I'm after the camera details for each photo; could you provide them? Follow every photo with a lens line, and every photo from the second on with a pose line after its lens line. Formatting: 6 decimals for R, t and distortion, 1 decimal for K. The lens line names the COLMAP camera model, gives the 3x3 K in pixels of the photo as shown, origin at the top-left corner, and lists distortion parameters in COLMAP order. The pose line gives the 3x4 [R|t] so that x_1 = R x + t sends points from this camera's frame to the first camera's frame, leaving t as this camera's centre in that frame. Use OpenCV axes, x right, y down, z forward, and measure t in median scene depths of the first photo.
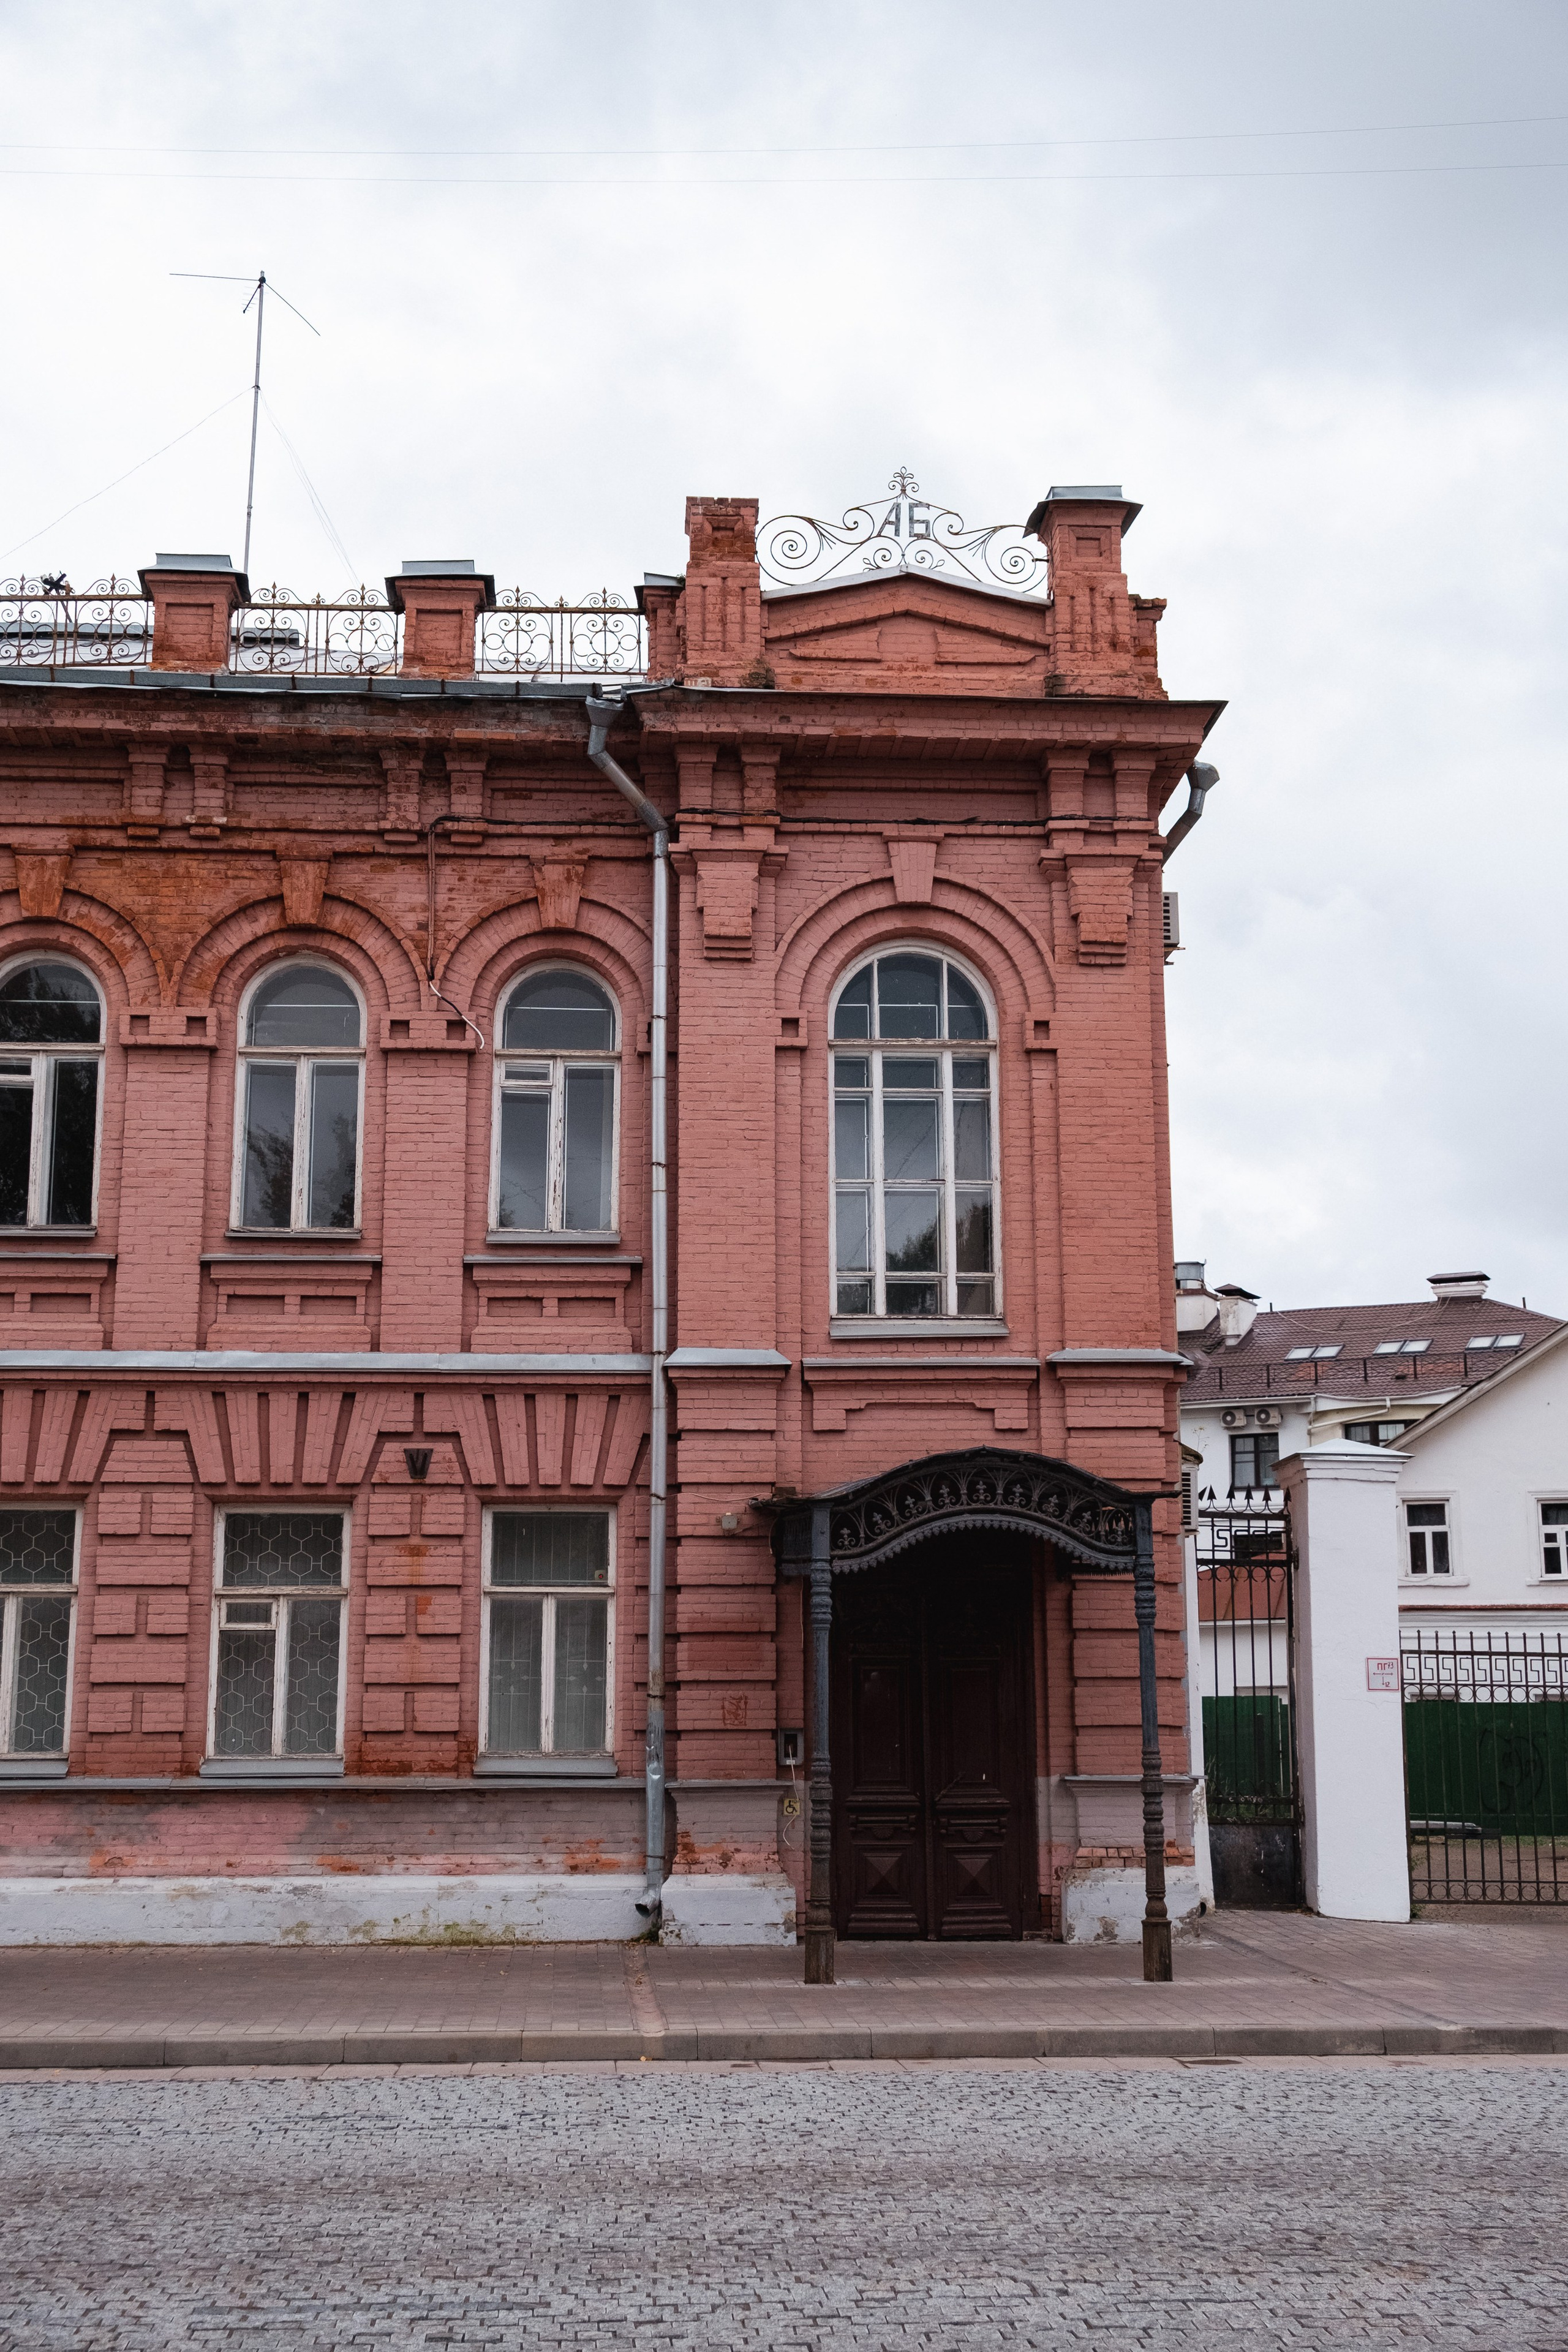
lens RADIAL K [[2605.7, 0, 783.5], [0, 2605.7, 1199.7], [0, 0, 1]] dist [-0.010651, 0.000000]
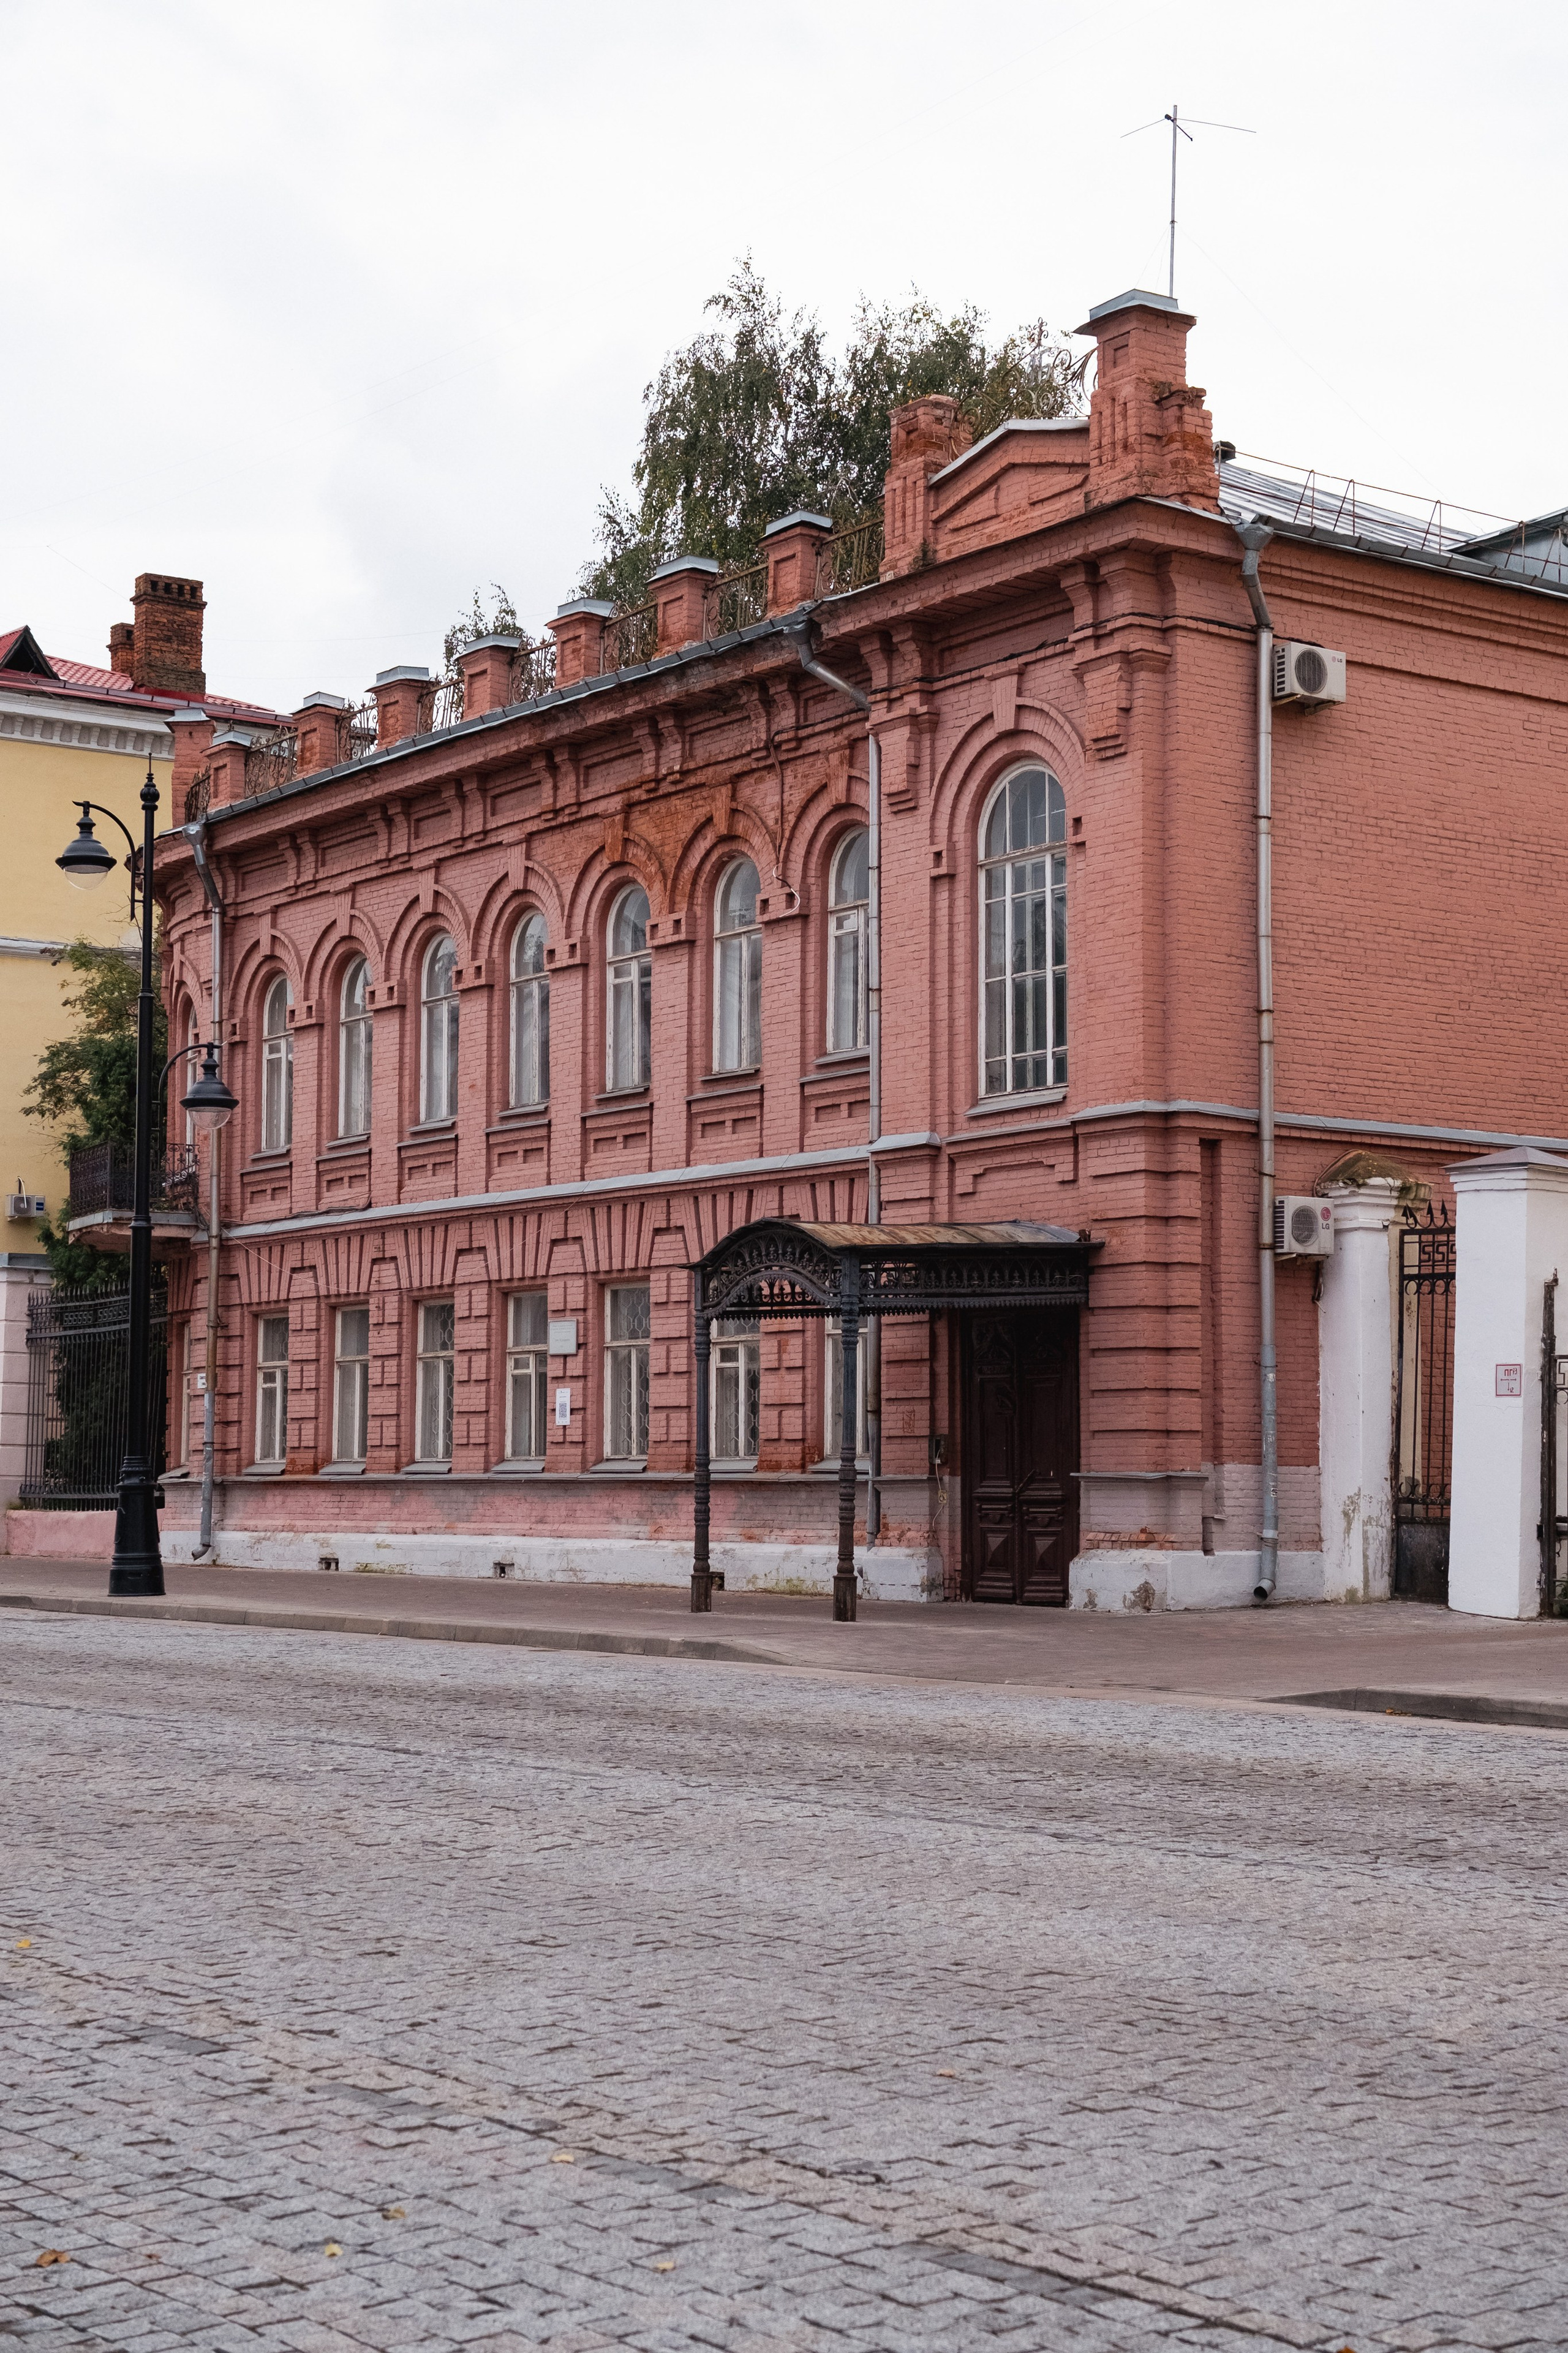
lens RADIAL K [[3408.3, 0, 782.2], [0, 3408.3, 1169.3], [0, 0, 1]] dist [-0.038375, 0.000000]
pose [[0.530421, -0.072750, -0.844607, 1.285183], [0.180724, 0.983112, 0.028817, 0.015885], [0.828246, -0.167926, 0.534611, 0.079376]]
